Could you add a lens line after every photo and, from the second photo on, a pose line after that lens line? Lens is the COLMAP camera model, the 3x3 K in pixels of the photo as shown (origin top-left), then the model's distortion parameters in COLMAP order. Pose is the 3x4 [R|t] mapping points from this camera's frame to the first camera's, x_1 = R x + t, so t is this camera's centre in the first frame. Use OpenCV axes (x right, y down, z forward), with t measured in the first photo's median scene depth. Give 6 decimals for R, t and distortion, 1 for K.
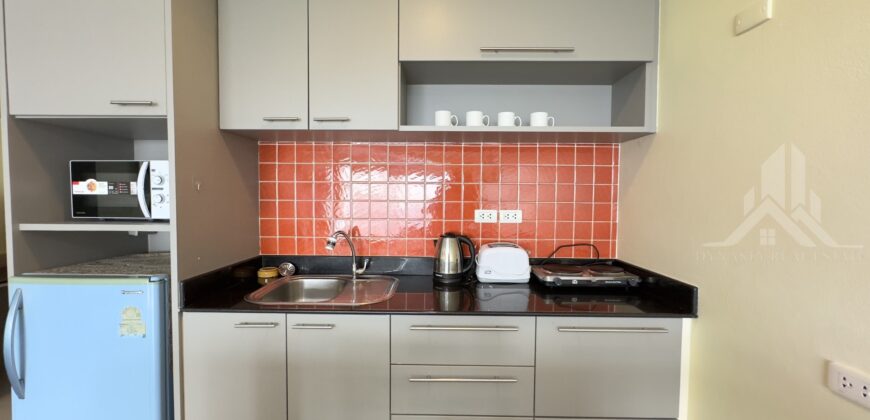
lens RADIAL K [[347.9, 0, 431.6], [0, 347.9, 209.2], [0, 0, 1]] dist [-0.001547, 0.000102]
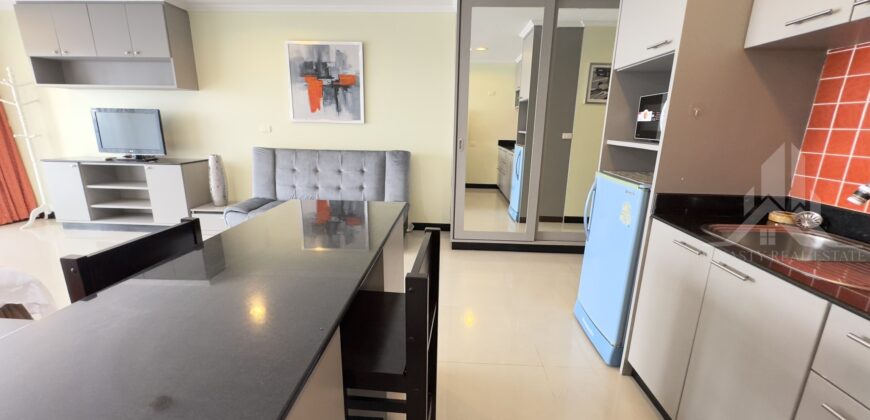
lens RADIAL K [[347.9, 0, 433.5], [0, 347.9, 209.4], [0, 0, 1]] dist [-0.001547, 0.000102]
pose [[-0.042117, 0.234344, -0.971241, 0.423816], [-0.056408, 0.969995, 0.236489, 0.015982], [0.997519, 0.064746, -0.027634, 0.212475]]
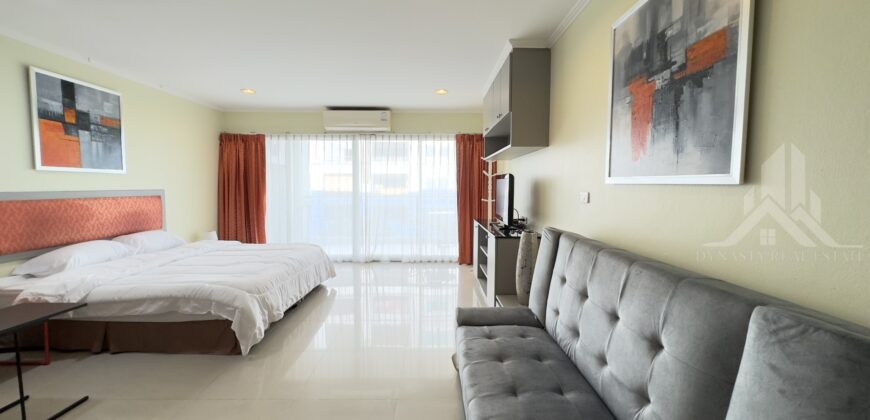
lens RADIAL K [[347.9, 0, 430.2], [0, 347.9, 209.7], [0, 0, 1]] dist [-0.001547, 0.000102]
pose [[-0.999956, -0.008339, -0.004315, -1.537824], [-0.008745, 0.994482, 0.104540, 0.020523], [0.003419, 0.104573, -0.994511, 0.297823]]
